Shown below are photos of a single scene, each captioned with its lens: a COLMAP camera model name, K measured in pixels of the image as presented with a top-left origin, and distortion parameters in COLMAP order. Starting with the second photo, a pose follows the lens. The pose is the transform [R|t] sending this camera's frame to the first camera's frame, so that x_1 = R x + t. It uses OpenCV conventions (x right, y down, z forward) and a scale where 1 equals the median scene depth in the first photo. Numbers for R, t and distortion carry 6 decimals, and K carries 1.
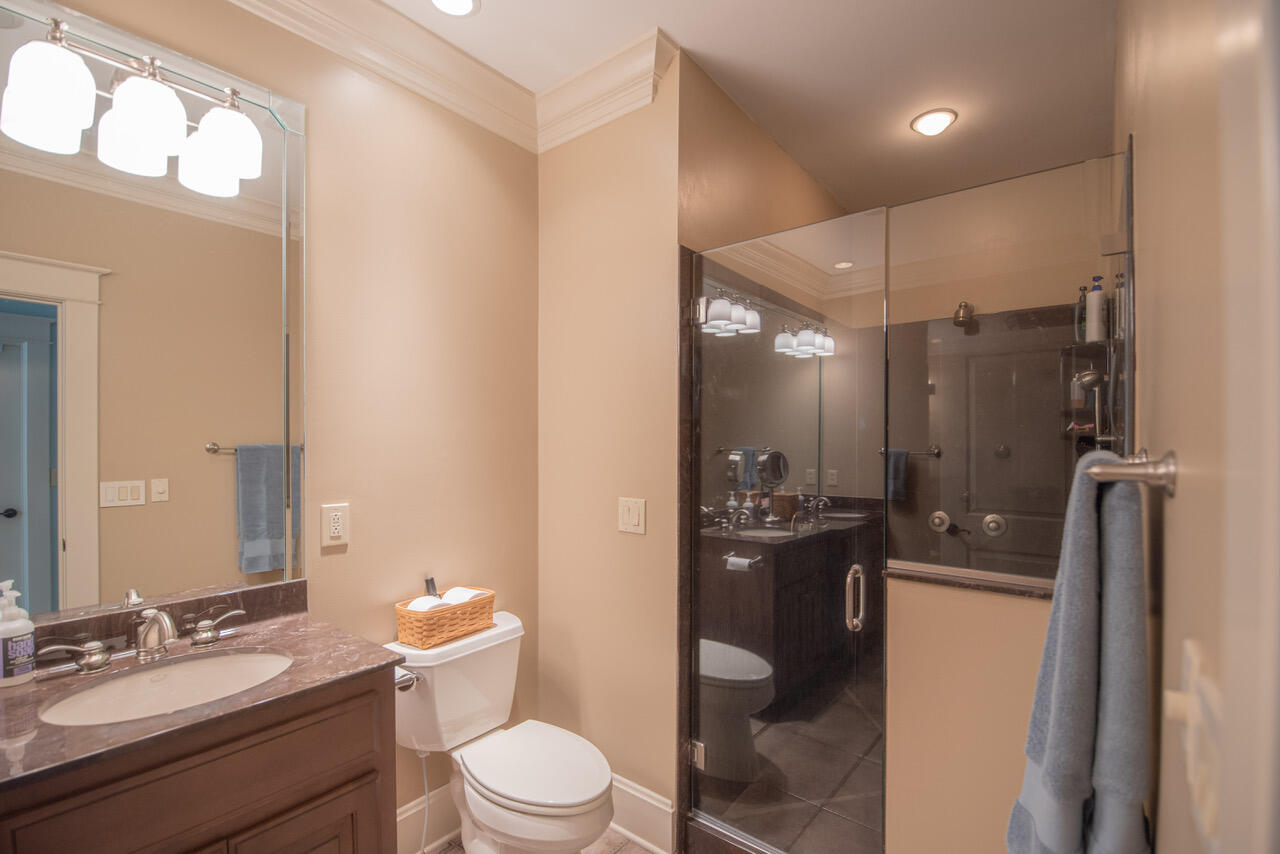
lens RADIAL K [[585.2, 0, 641.4], [0, 585.2, 431.0], [0, 0, 1]] dist [-0.009776, -0.001805]
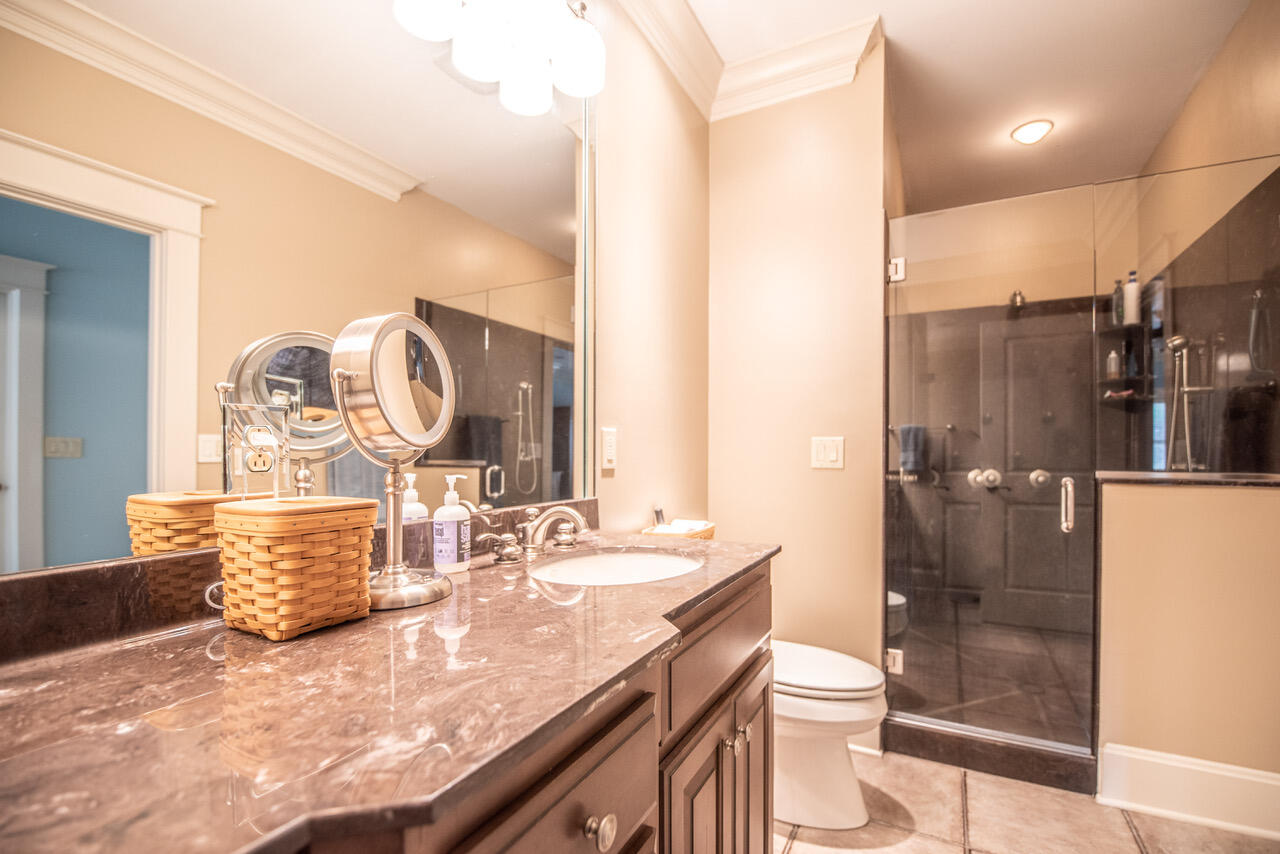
lens RADIAL K [[585.2, 0, 639.9], [0, 585.2, 437.1], [0, 0, 1]] dist [-0.009776, -0.001805]
pose [[0.983045, 0.009245, 0.183131, -0.491167], [-0.006882, 0.999885, -0.013540, 0.114980], [-0.183235, 0.012050, 0.982995, -0.015337]]
